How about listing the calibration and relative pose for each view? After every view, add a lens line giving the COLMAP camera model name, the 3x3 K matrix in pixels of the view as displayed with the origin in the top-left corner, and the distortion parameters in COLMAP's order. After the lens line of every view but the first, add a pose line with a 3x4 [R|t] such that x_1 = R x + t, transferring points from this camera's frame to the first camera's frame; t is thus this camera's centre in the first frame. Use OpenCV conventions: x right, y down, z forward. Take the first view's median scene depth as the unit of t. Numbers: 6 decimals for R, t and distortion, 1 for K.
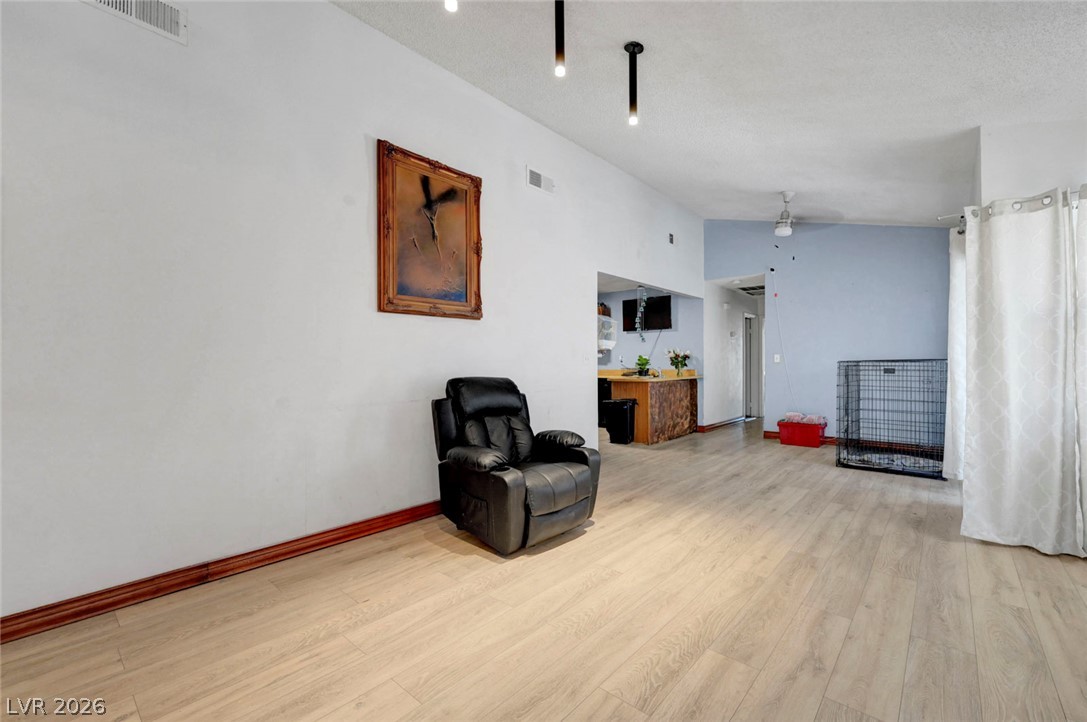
lens RADIAL K [[455.4, 0, 543.5], [0, 455.4, 361.0], [0, 0, 1]] dist [-0.000585, -0.000042]
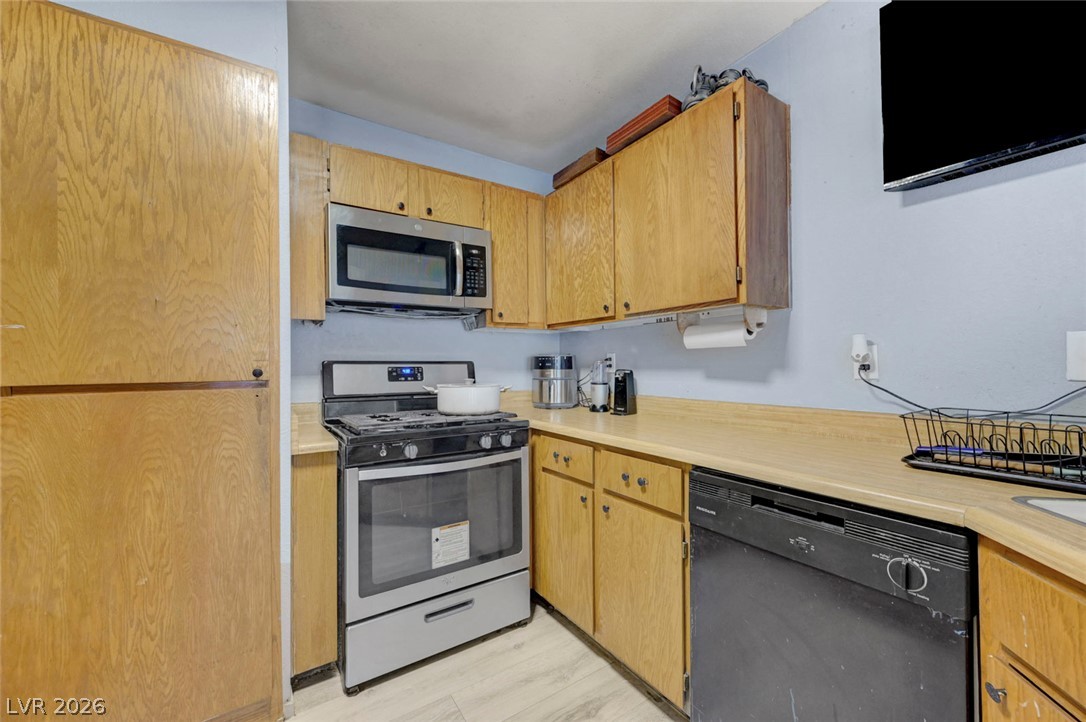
lens RADIAL K [[424.2, 0, 548.1], [0, 424.2, 362.9], [0, 0, 1]] dist [0.000255, -0.000026]
pose [[0.971914, -0.006993, -0.235234, 0.100406], [0.008509, 0.999949, 0.005434, -0.001935], [0.235184, -0.007283, 0.971924, 0.915473]]
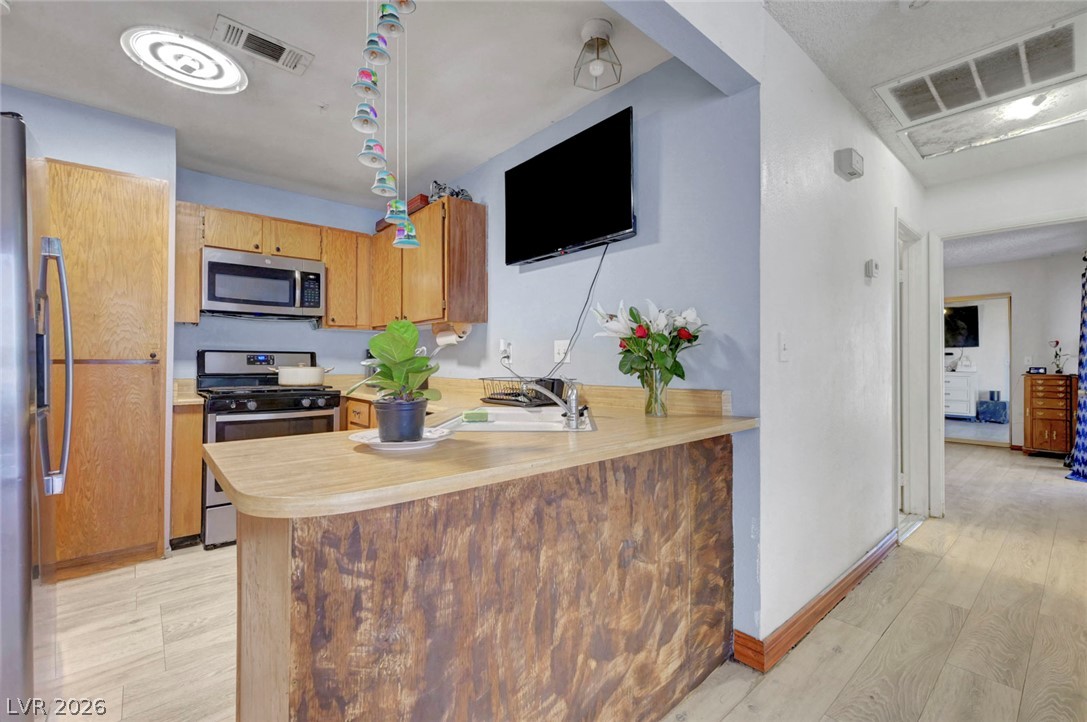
lens RADIAL K [[470.2, 0, 539.1], [0, 470.2, 354.3], [0, 0, 1]] dist [-0.001378, -0.000166]
pose [[0.991994, 0.004118, -0.126221, 0.269342], [-0.004782, 0.999976, -0.004964, 0.001775], [0.126197, 0.005528, 0.991990, 0.748943]]
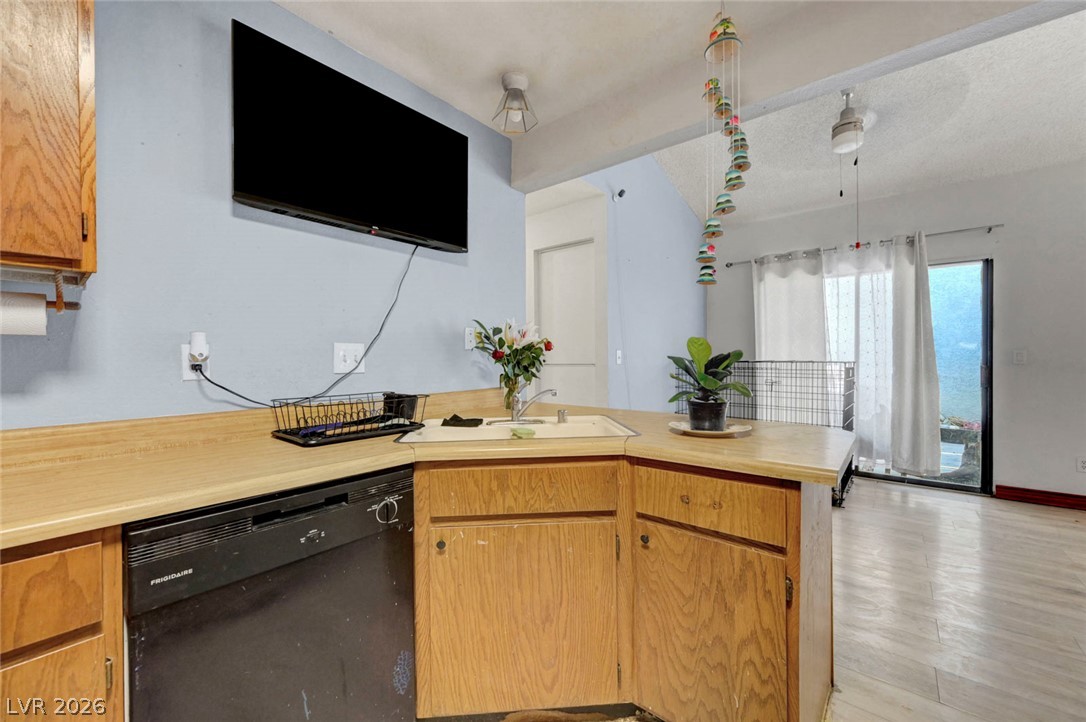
lens RADIAL K [[424.2, 0, 548.1], [0, 424.2, 362.9], [0, 0, 1]] dist [0.000255, -0.000026]
pose [[-0.049292, -0.004716, 0.998773, 0.004867], [-0.001789, 0.999988, 0.004633, -0.000688], [-0.998783, -0.001559, -0.049300, 0.994354]]
